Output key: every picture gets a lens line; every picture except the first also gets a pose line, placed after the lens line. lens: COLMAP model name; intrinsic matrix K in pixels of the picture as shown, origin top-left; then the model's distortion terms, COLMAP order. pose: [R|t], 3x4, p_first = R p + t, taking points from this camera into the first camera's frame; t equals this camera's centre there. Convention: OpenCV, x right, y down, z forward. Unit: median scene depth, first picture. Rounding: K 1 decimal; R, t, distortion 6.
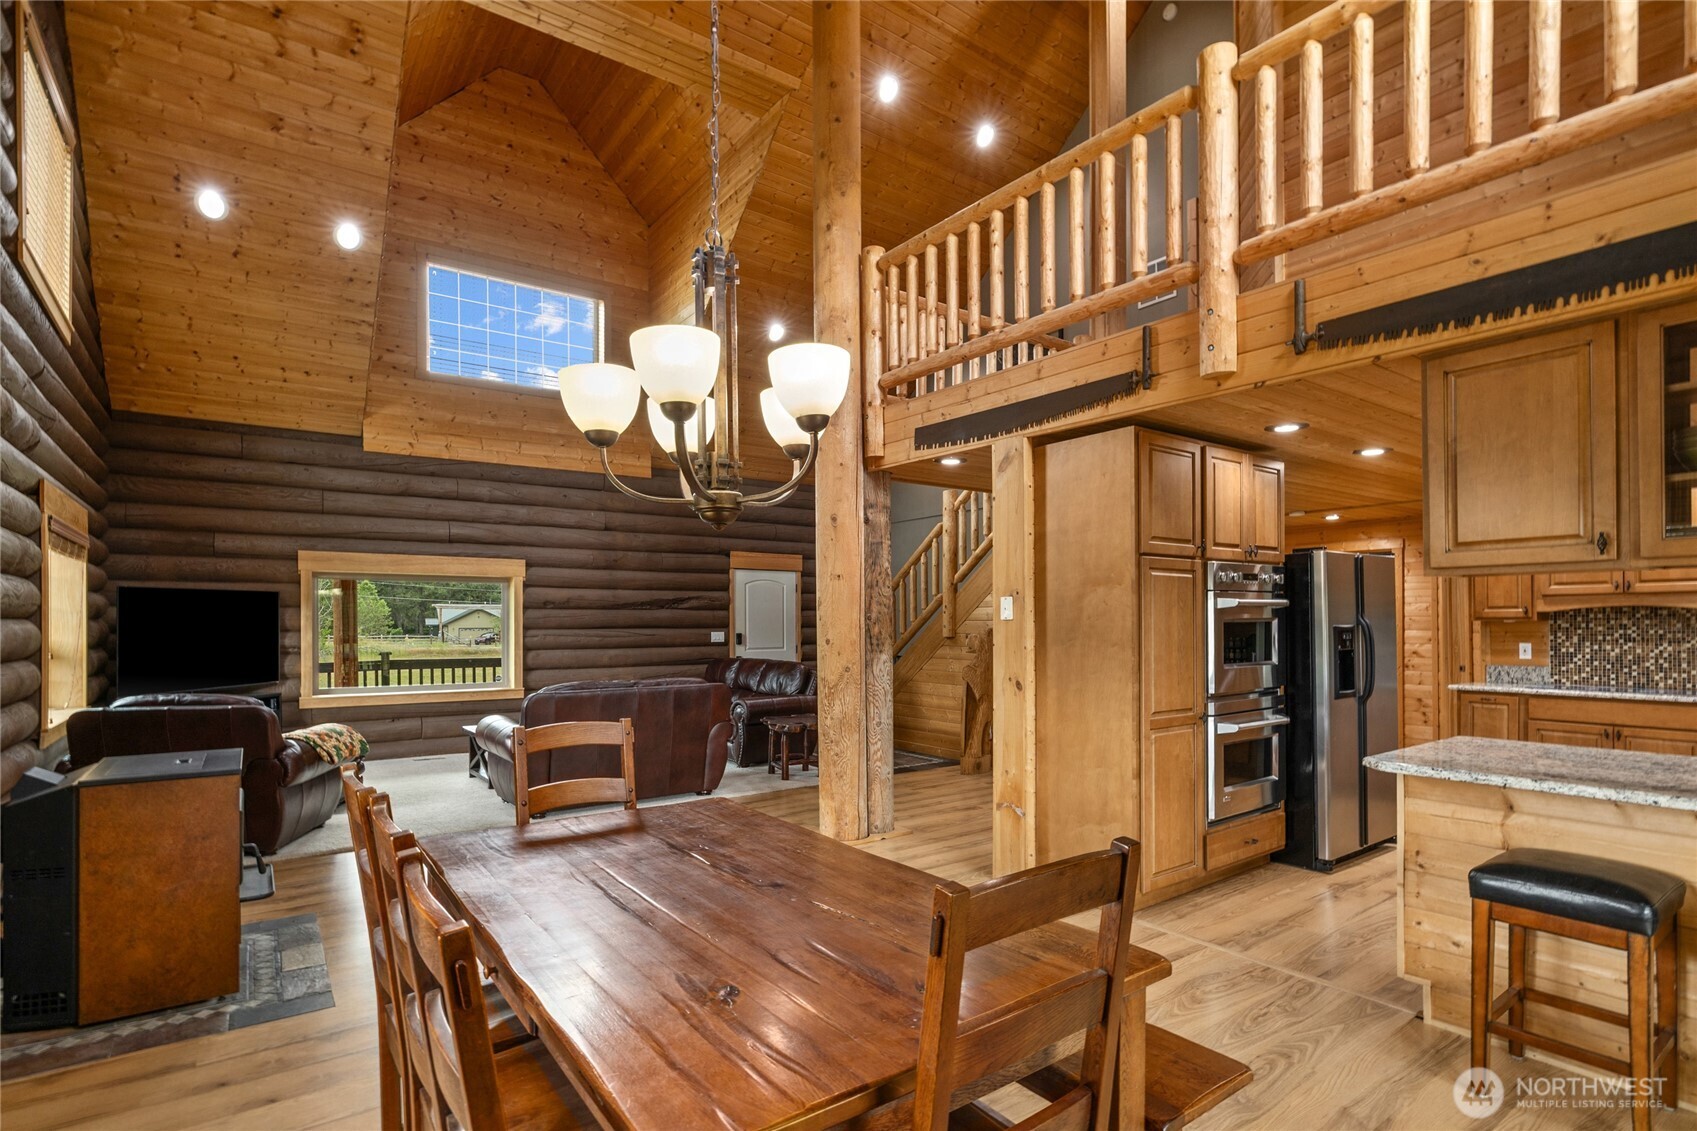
lens RADIAL K [[823.2, 0, 871.9], [0, 823.2, 619.7], [0, 0, 1]] dist [0.003913, 0.000940]
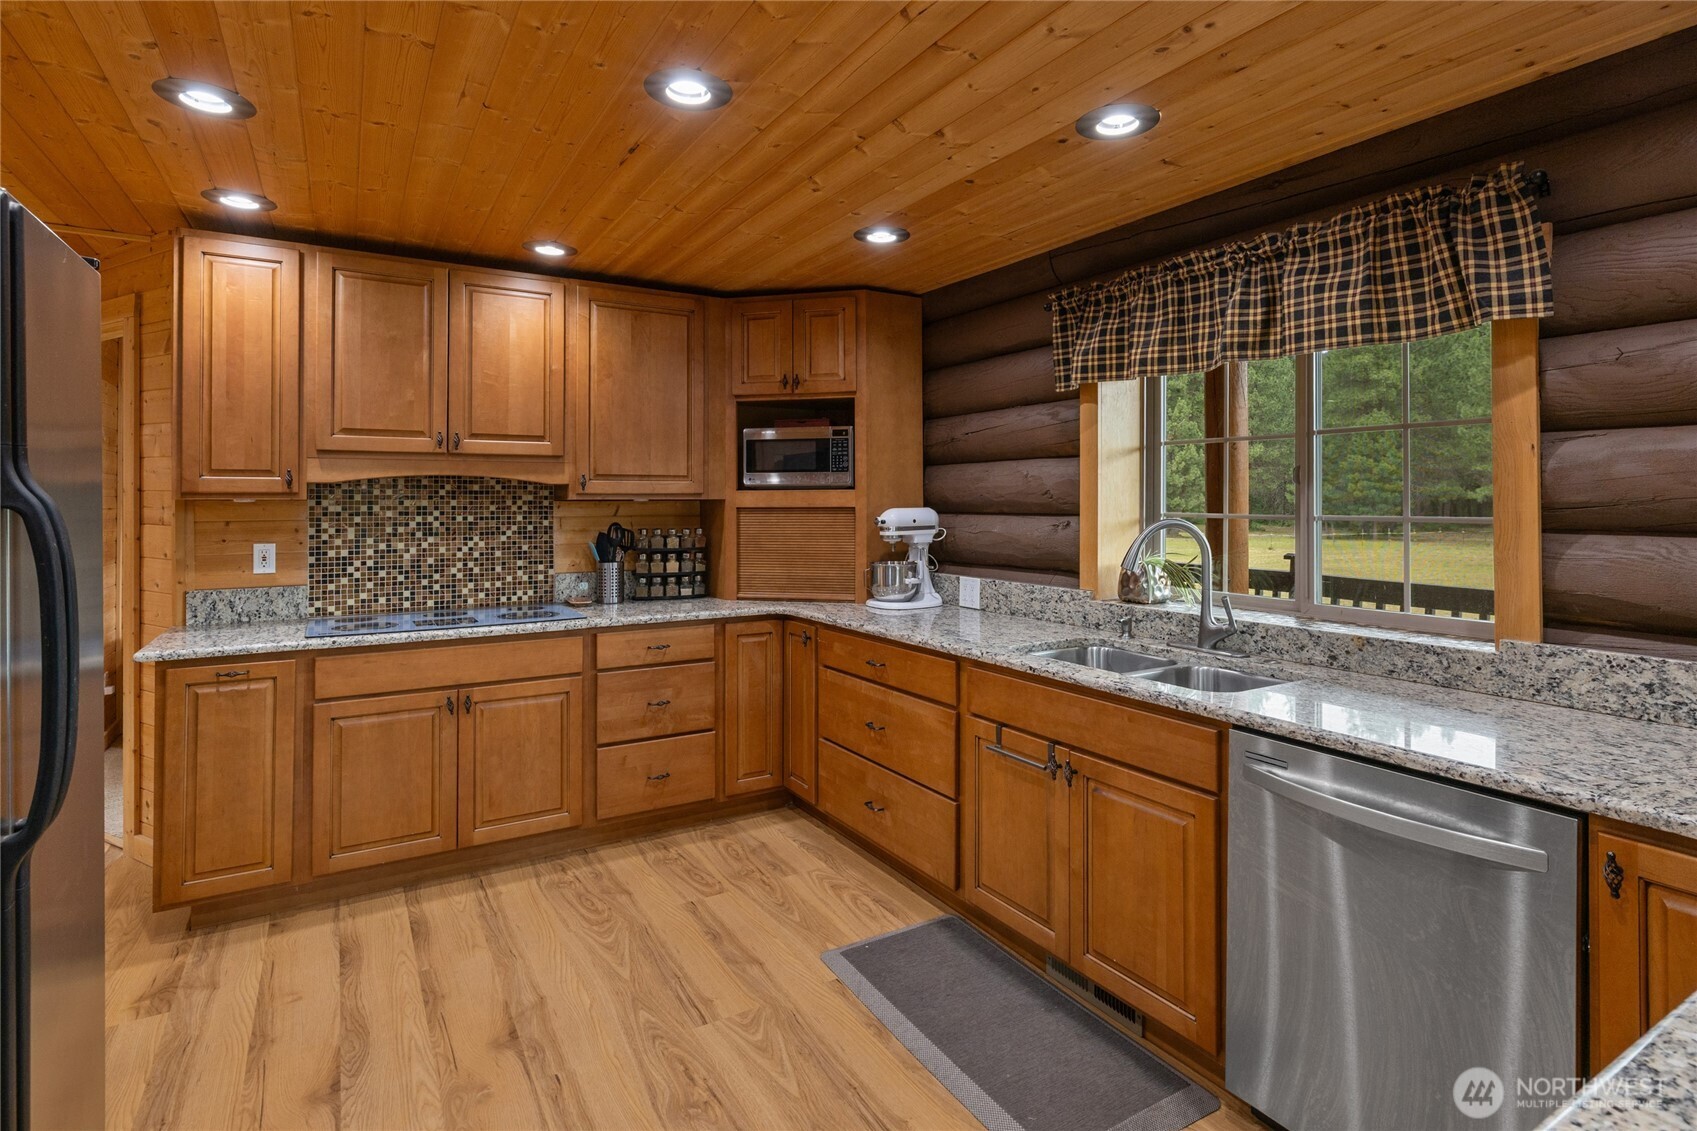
lens RADIAL K [[851.0, 0, 851.0], [0, 851.0, 494.1], [0, 0, 1]] dist [0.002402, 0.000557]
pose [[0.105702, 0.016594, 0.994259, 0.423000], [-0.003833, 0.999860, -0.016280, 0.006859], [-0.994390, -0.002090, 0.105751, 0.817554]]
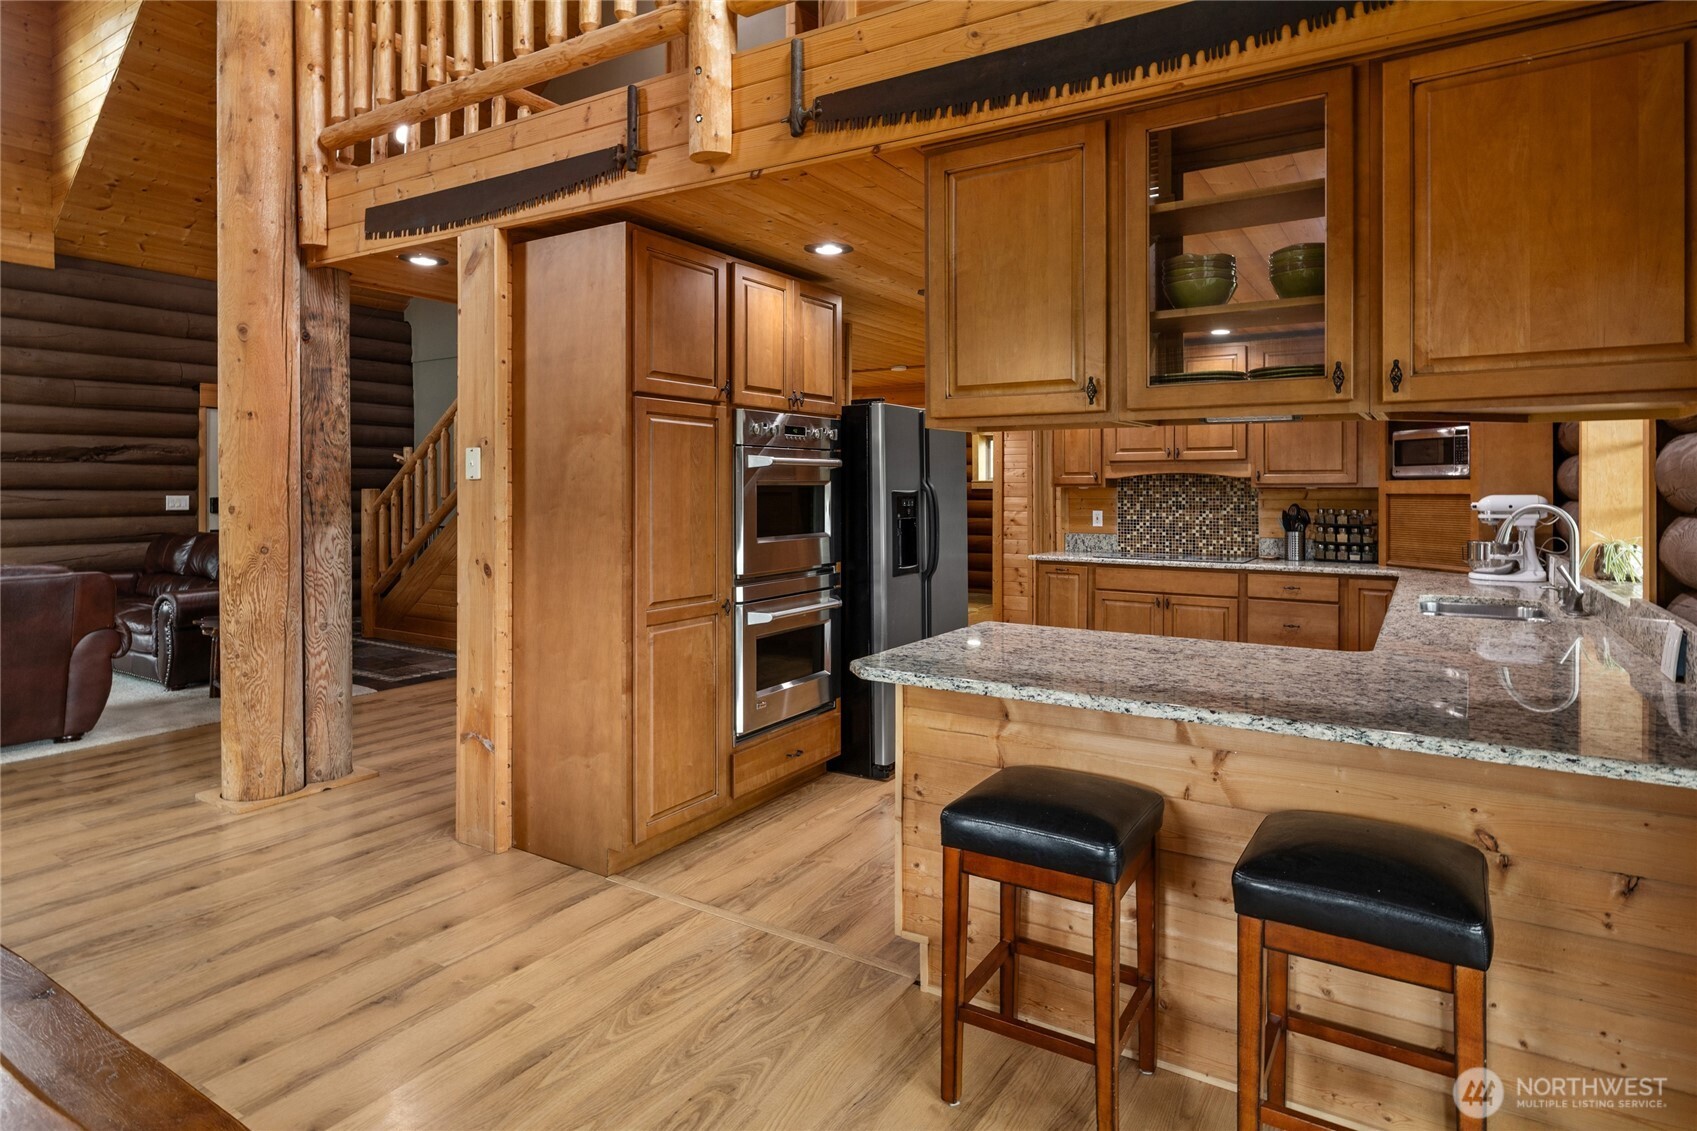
lens RADIAL K [[919.5, 0, 849.3], [0, 919.5, 480.9], [0, 0, 1]] dist [0.001197, 0.000888]
pose [[0.933961, 0.010250, 0.357229, 0.181889], [-0.009090, 0.999947, -0.004927, 0.002115], [-0.357260, 0.001355, 0.934004, 0.126984]]
